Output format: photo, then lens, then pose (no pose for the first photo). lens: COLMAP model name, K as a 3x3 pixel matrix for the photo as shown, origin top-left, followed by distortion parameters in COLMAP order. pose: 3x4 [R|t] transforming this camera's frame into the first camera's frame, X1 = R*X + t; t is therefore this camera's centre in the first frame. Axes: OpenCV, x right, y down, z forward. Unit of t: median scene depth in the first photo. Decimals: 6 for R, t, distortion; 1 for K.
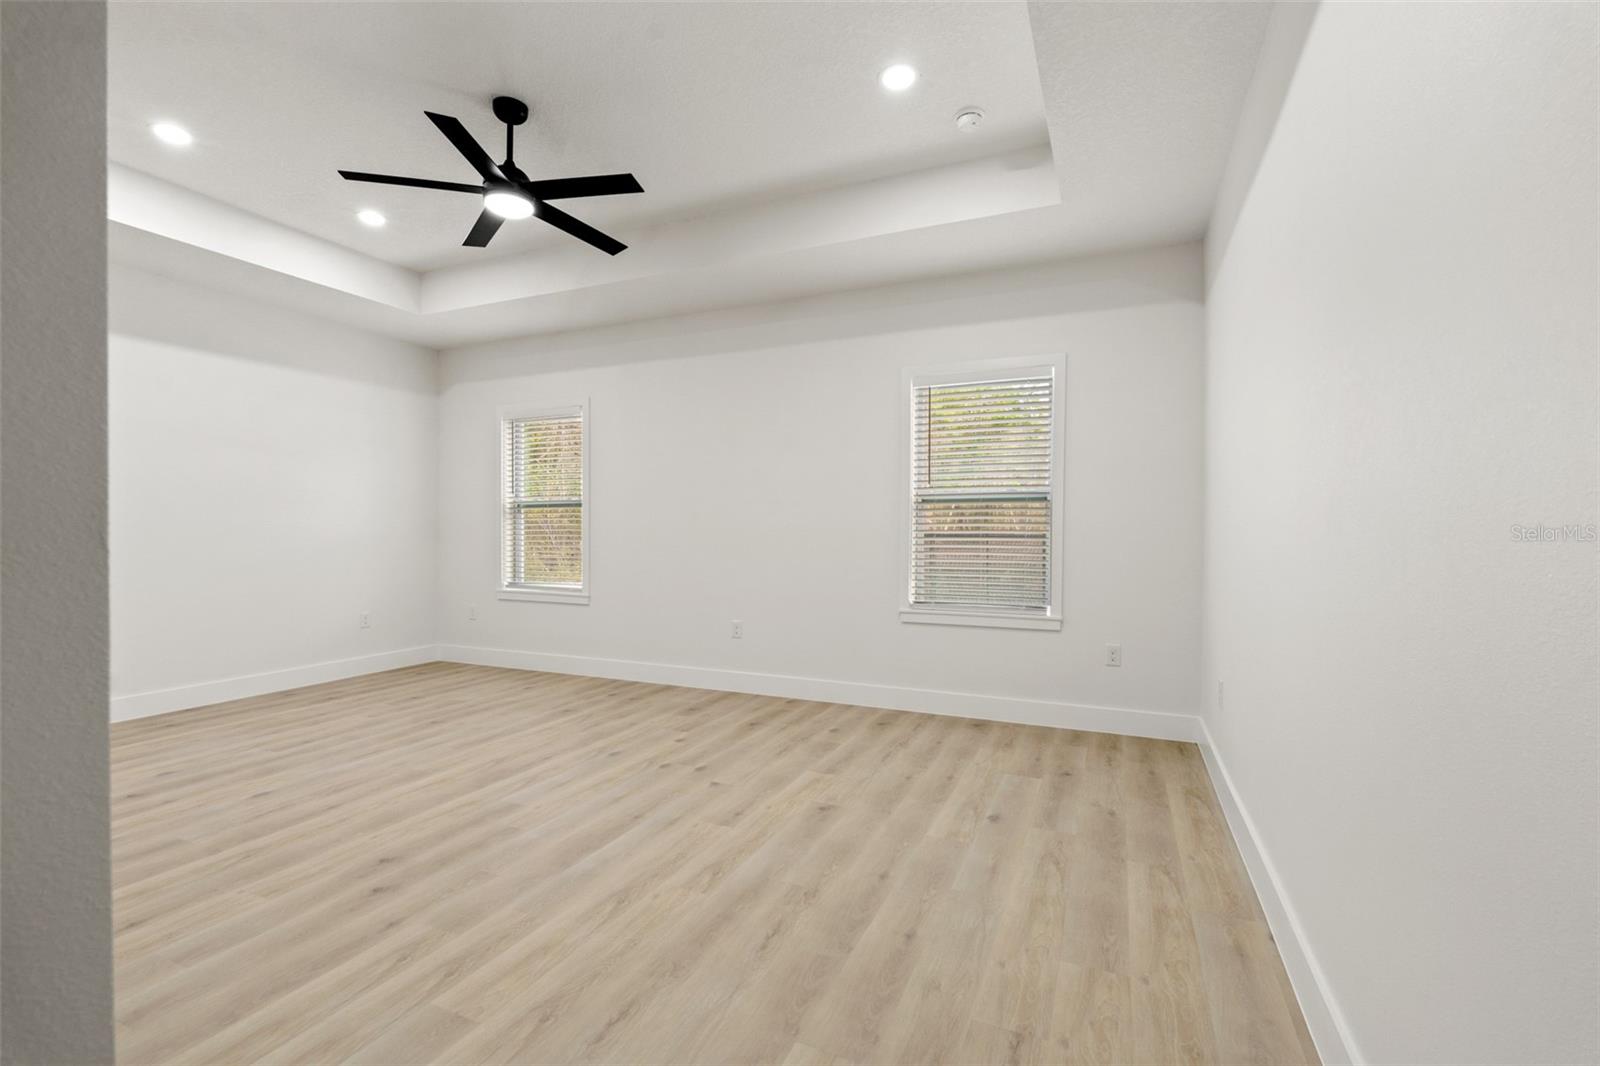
lens RADIAL K [[711.3, 0, 795.7], [0, 711.3, 532.6], [0, 0, 1]] dist [-0.004295, -0.000093]
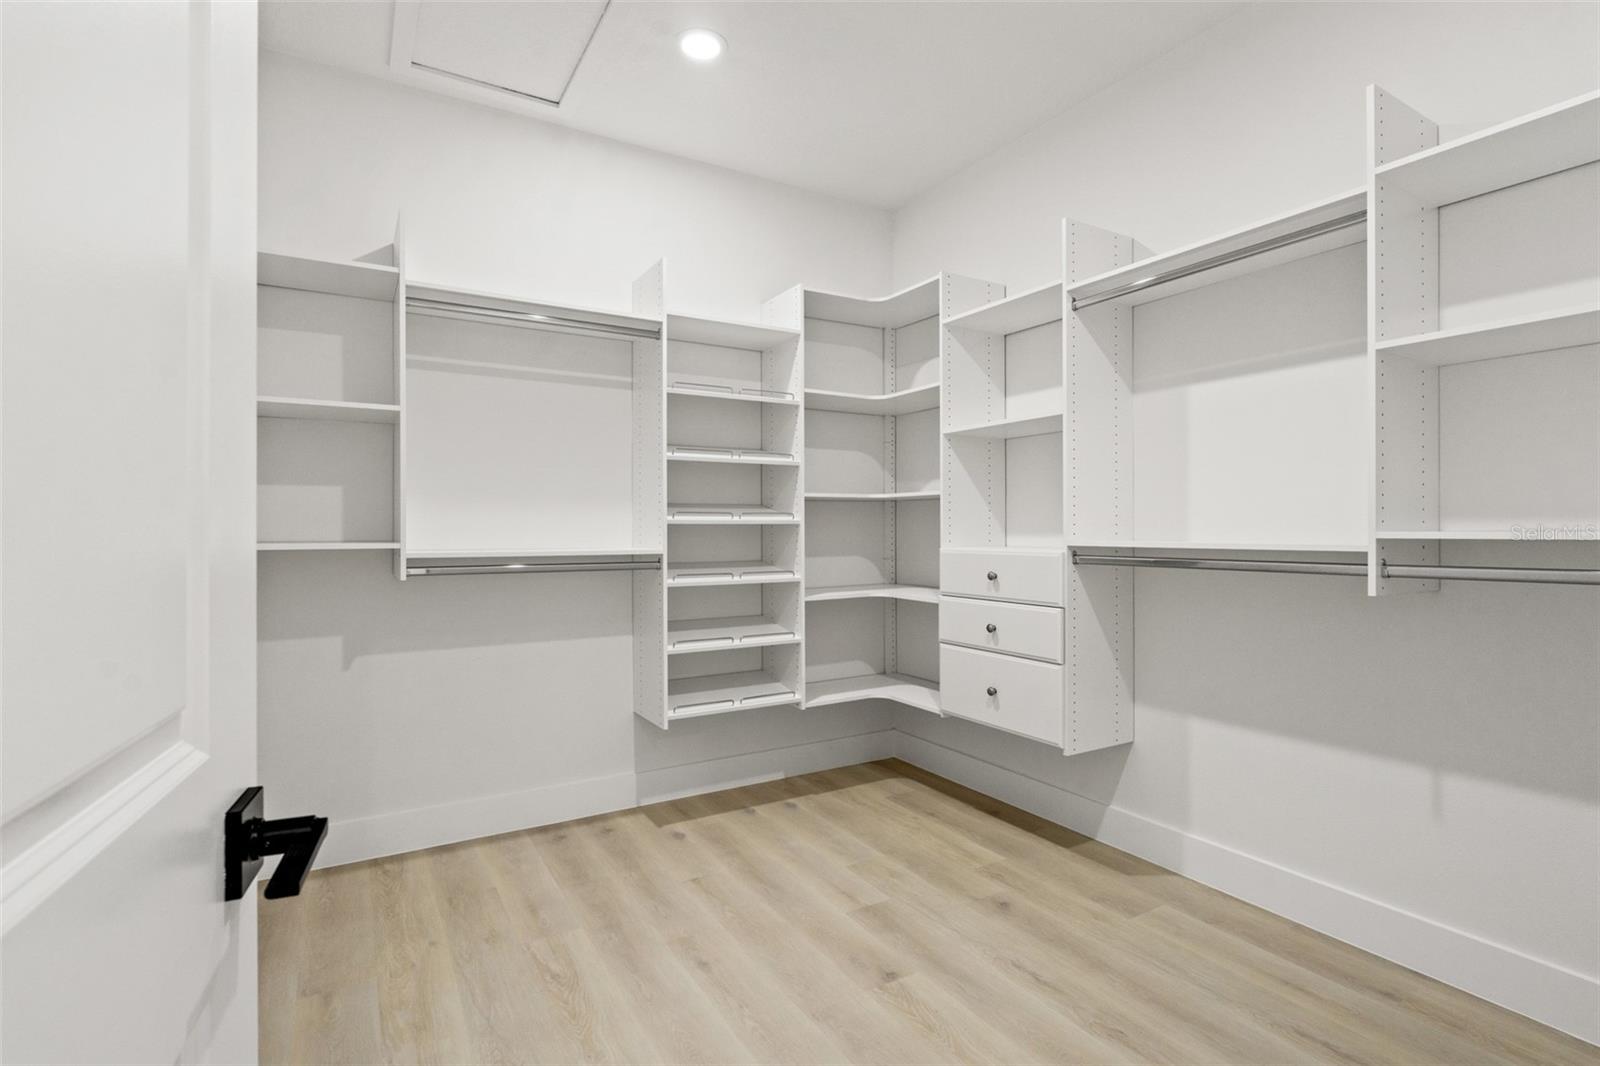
lens RADIAL K [[762.2, 0, 800.7], [0, 762.2, 529.6], [0, 0, 1]] dist [0.000606, 0.000071]
pose [[-0.577651, -0.002546, -0.816280, 0.524349], [-0.003338, 0.999994, -0.000757, -0.013531], [0.816277, 0.002288, -0.577656, 1.218377]]
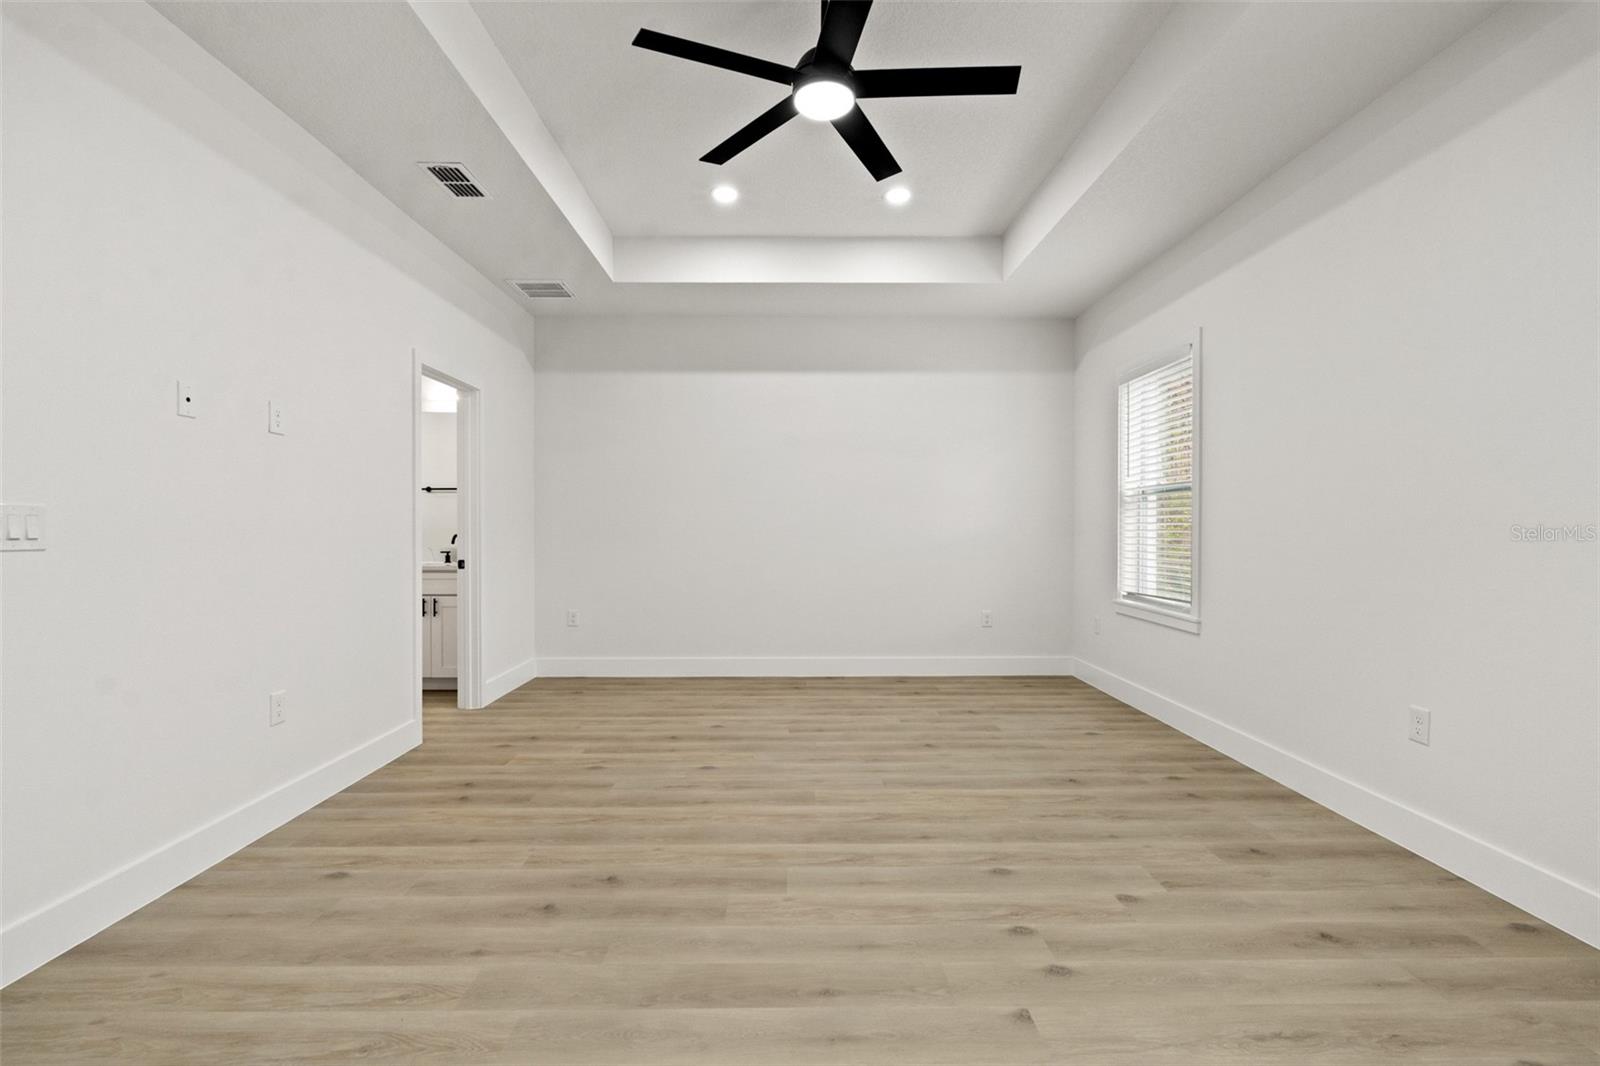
lens RADIAL K [[711.3, 0, 786.5], [0, 711.3, 531.1], [0, 0, 1]] dist [-0.004295, -0.000093]
pose [[0.418476, 0.002734, -0.908224, 0.265672], [-0.000273, 0.999996, 0.002885, 0.002846], [0.908228, -0.000959, 0.418475, 0.605795]]
